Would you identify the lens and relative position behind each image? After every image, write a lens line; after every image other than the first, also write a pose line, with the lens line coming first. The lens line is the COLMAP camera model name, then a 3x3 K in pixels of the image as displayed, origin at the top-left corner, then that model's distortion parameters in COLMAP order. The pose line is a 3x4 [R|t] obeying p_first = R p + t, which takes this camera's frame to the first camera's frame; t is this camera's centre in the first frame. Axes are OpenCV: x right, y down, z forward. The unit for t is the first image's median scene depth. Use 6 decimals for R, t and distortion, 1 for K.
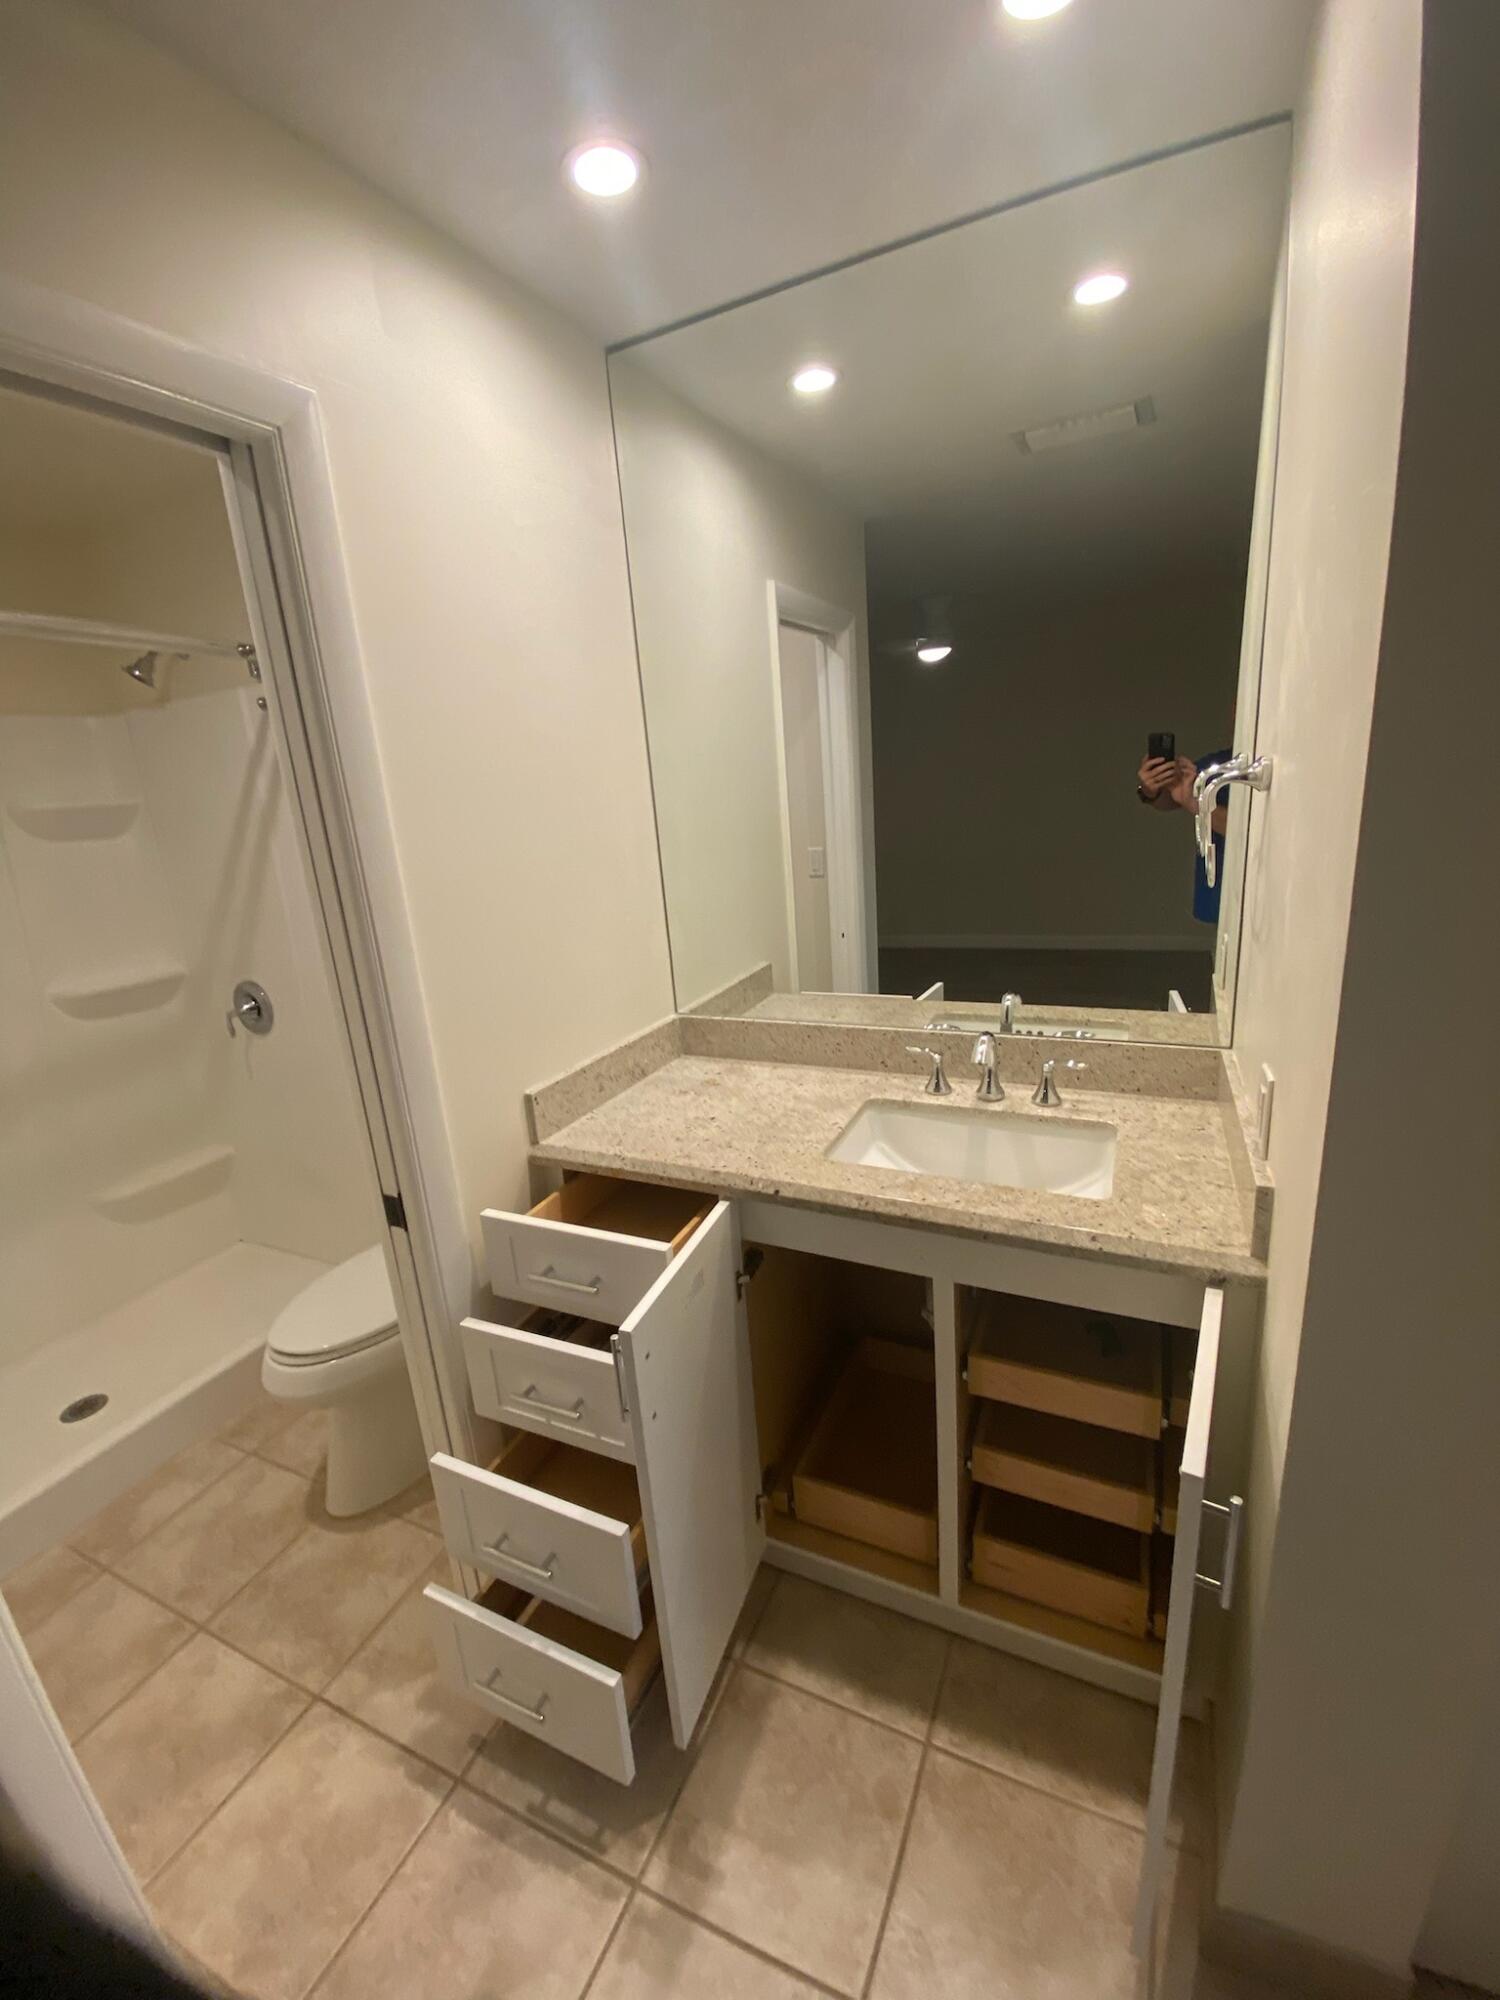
lens RADIAL K [[811.3, 0, 750.0], [0, 811.3, 1000.0], [0, 0, 1]] dist [-0.002032, -0.010937]
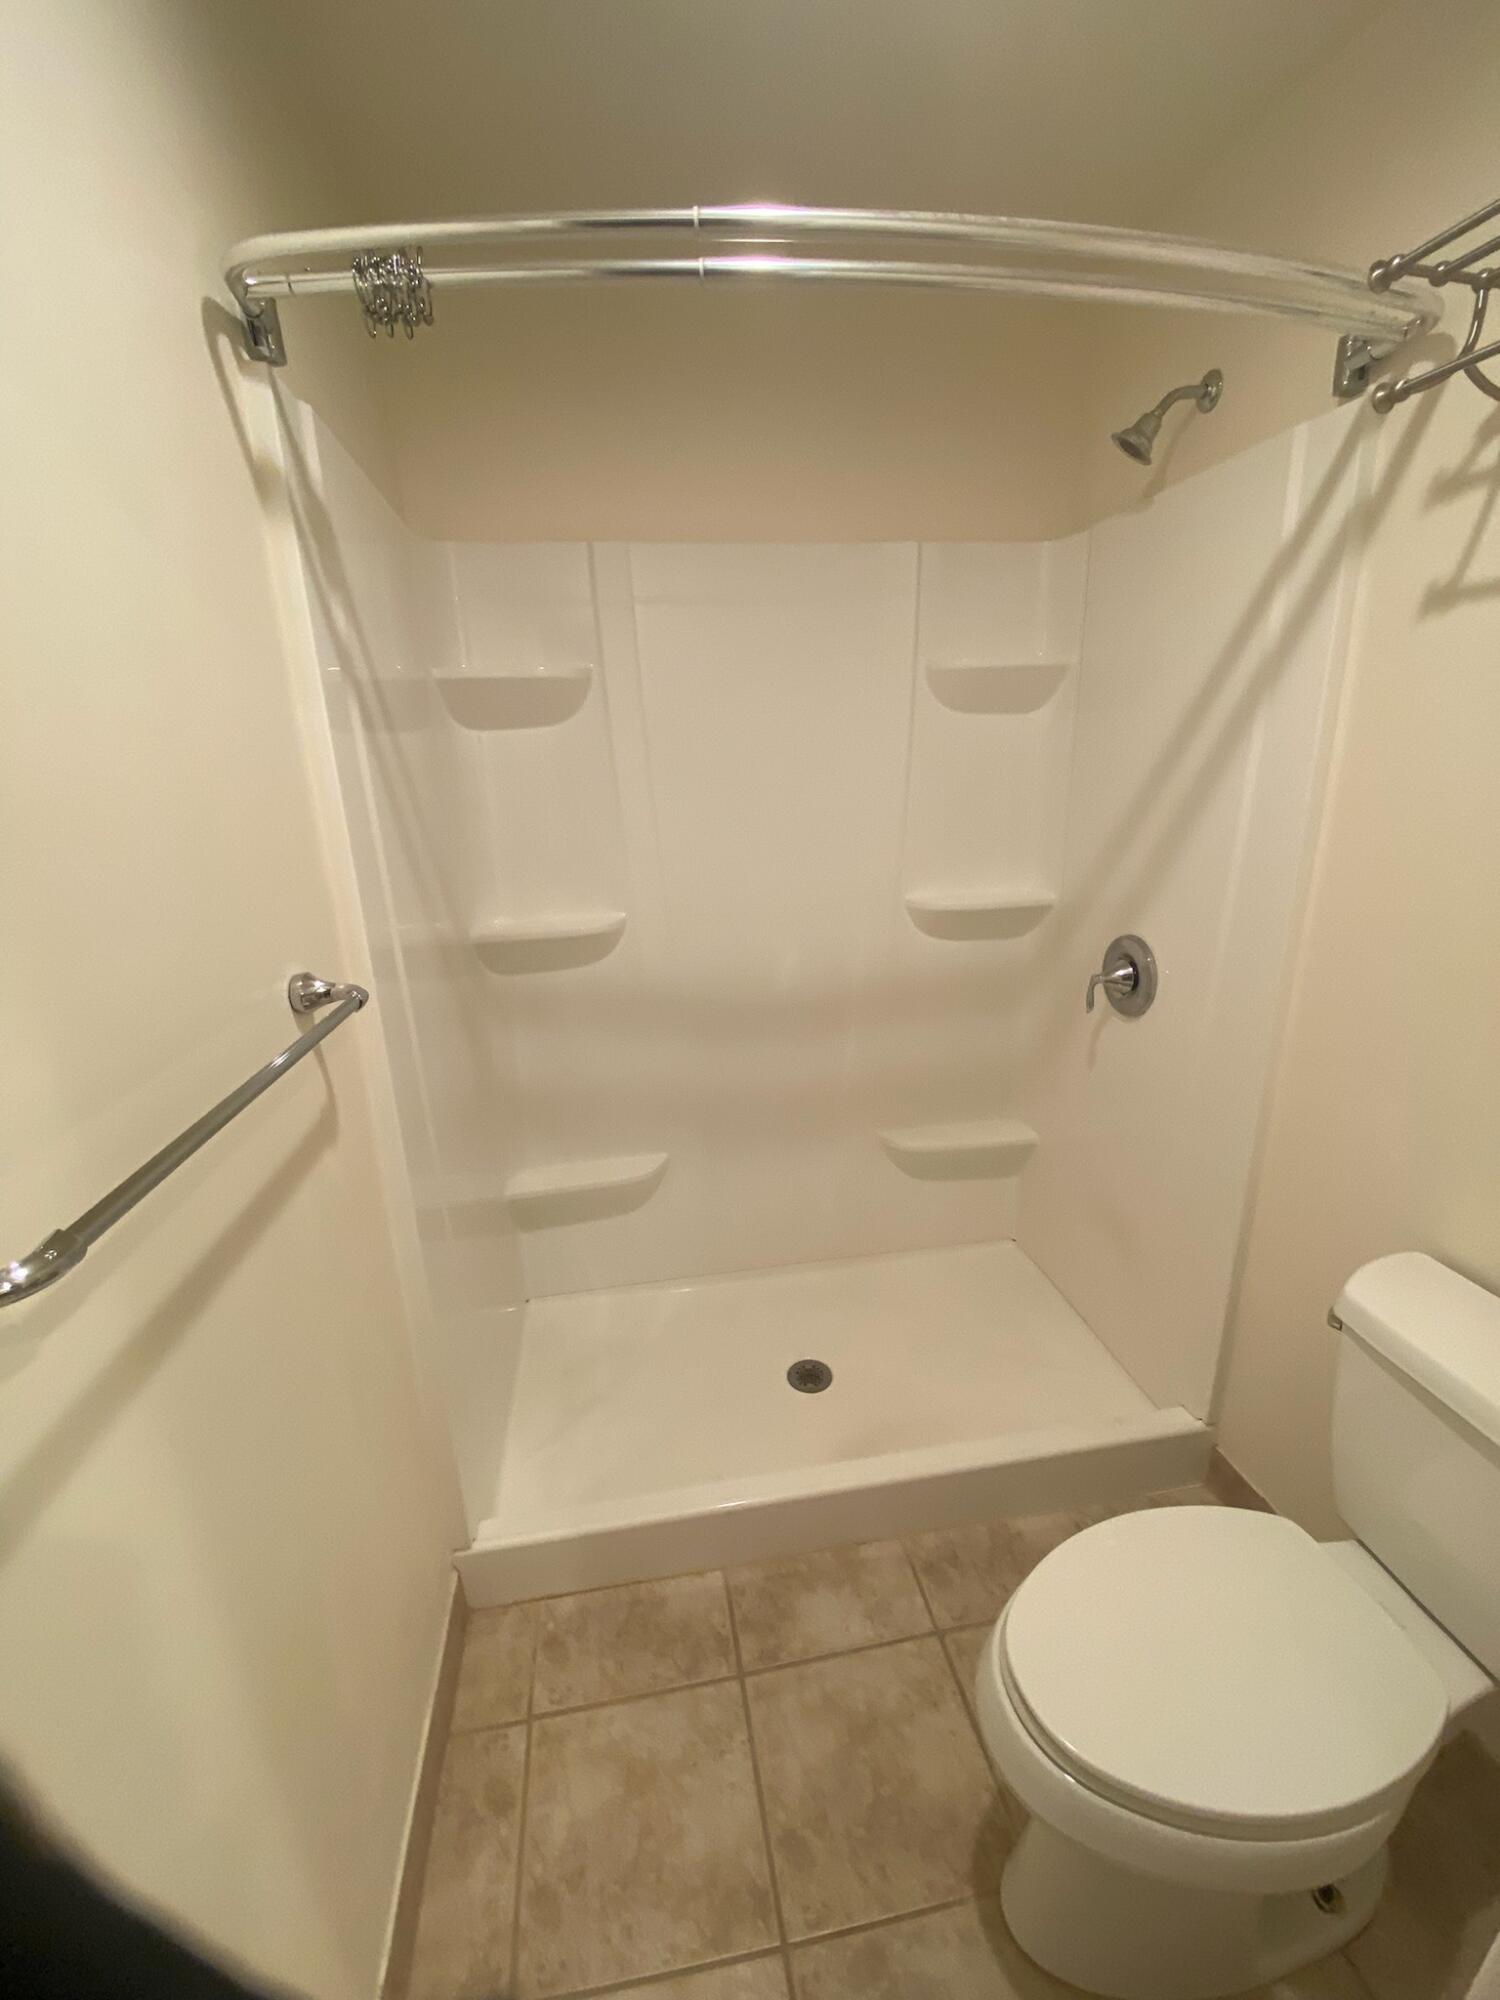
lens RADIAL K [[792.7, 0, 735.2], [0, 792.7, 1029.0], [0, 0, 1]] dist [-0.000714, -0.009713]
pose [[0.559745, 0.306090, -0.770061, -0.399800], [-0.210481, 0.951319, 0.225143, -0.041636], [0.801488, 0.036060, 0.596922, 0.497949]]
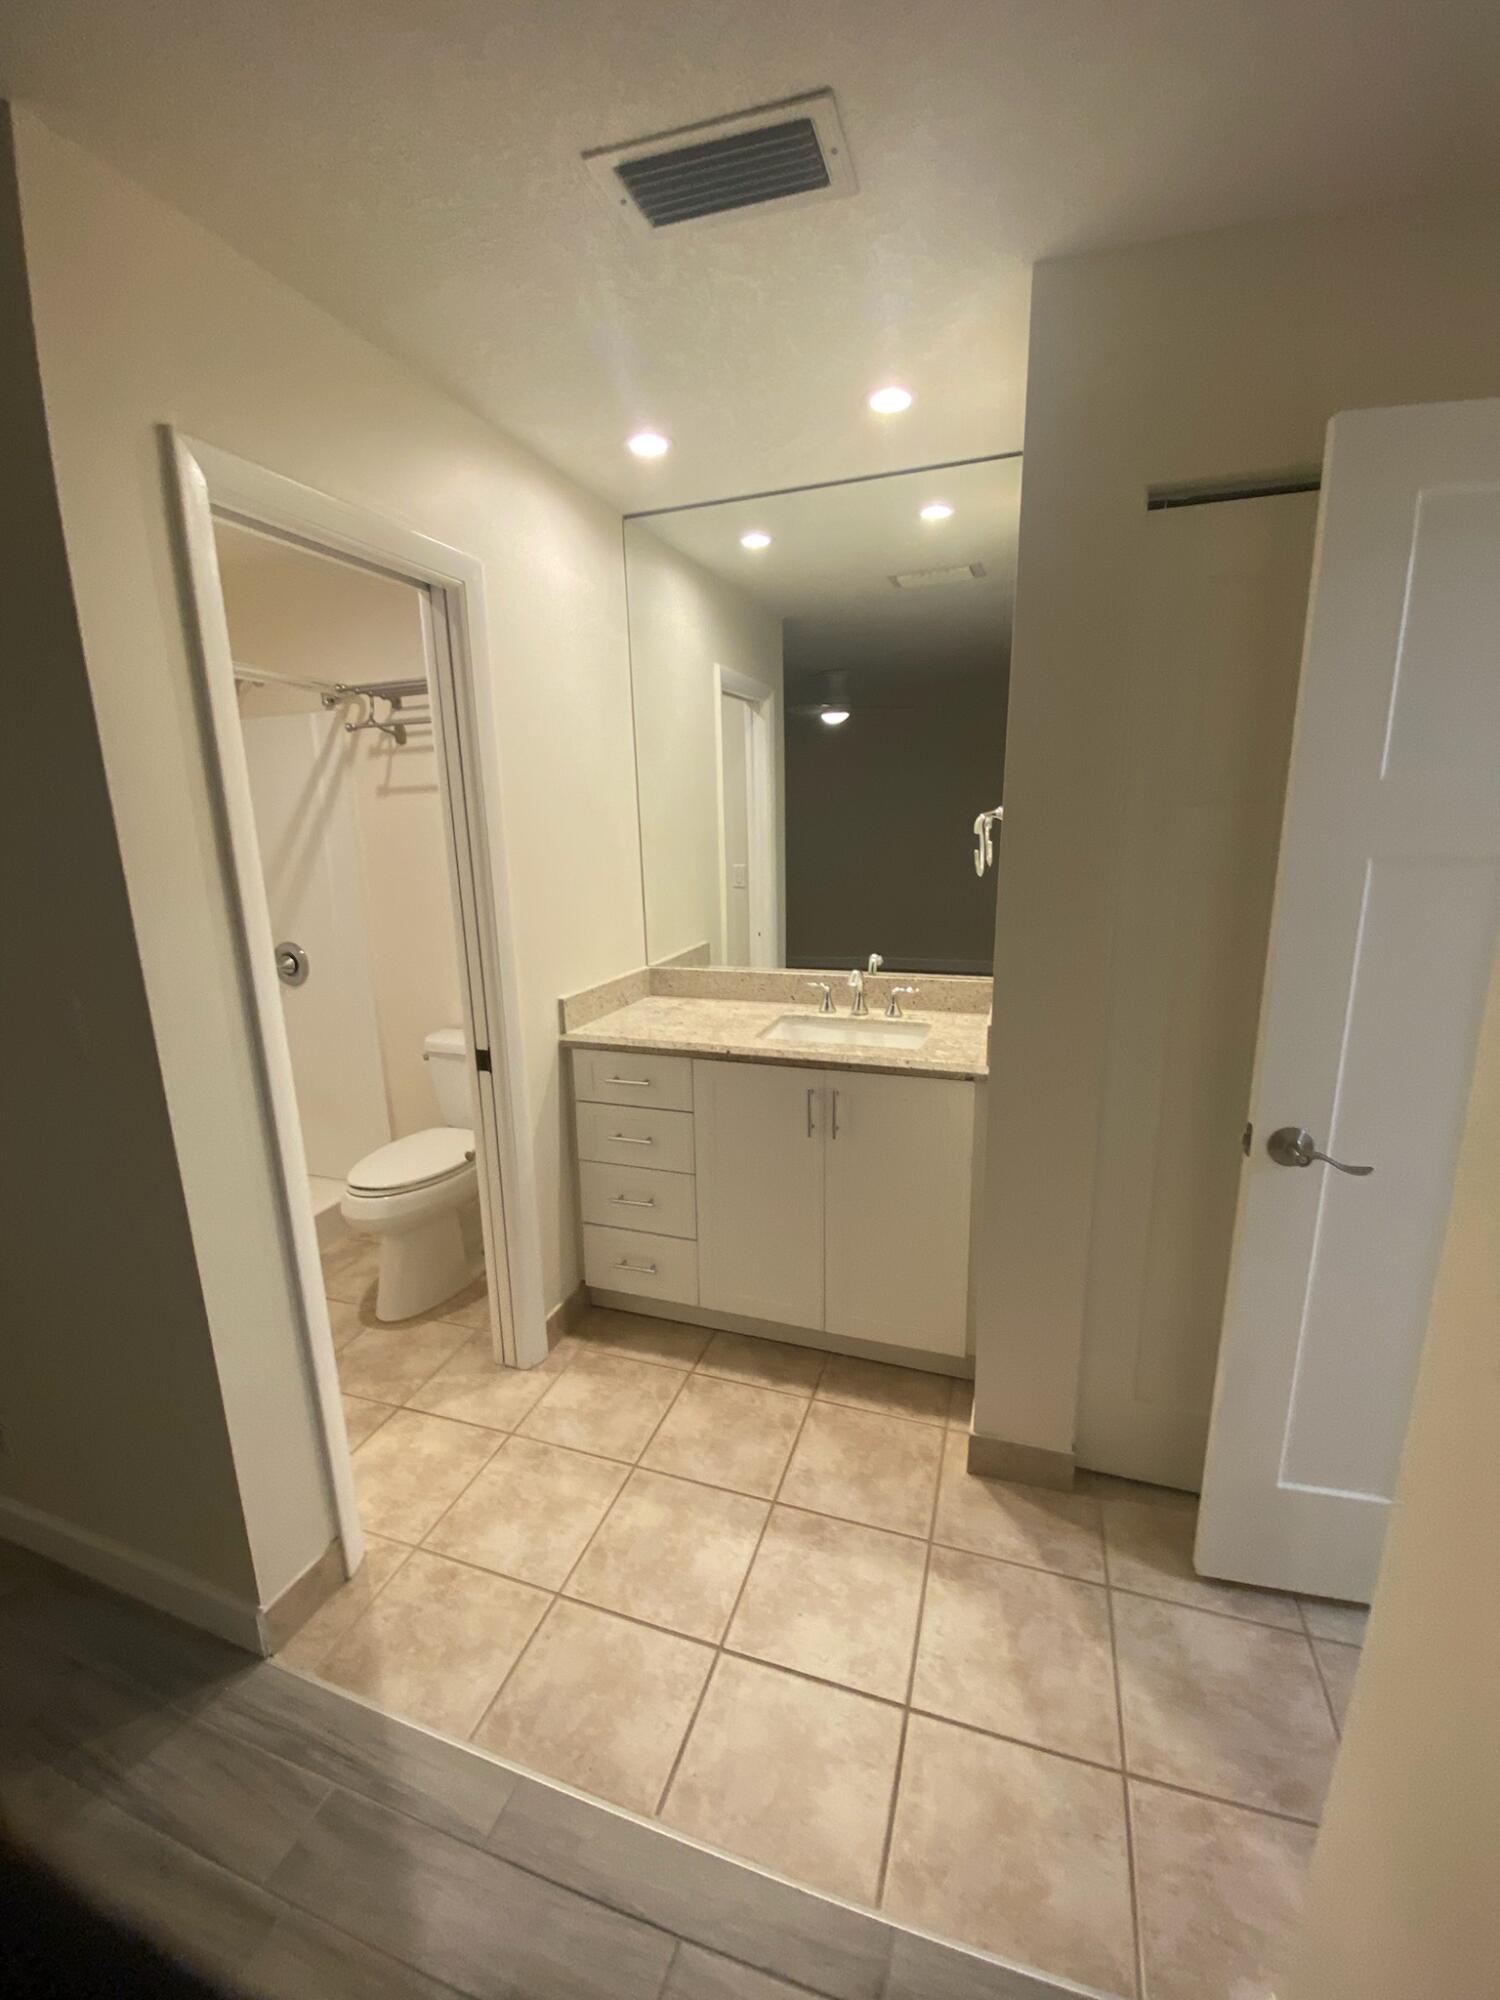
lens RADIAL K [[811.3, 0, 750.0], [0, 811.3, 1000.0], [0, 0, 1]] dist [-0.002032, -0.010937]
pose [[0.992069, 0.032693, 0.121372, -0.093191], [-0.026986, 0.998465, -0.048371, 0.156871], [-0.122767, 0.044712, 0.991428, -0.469908]]
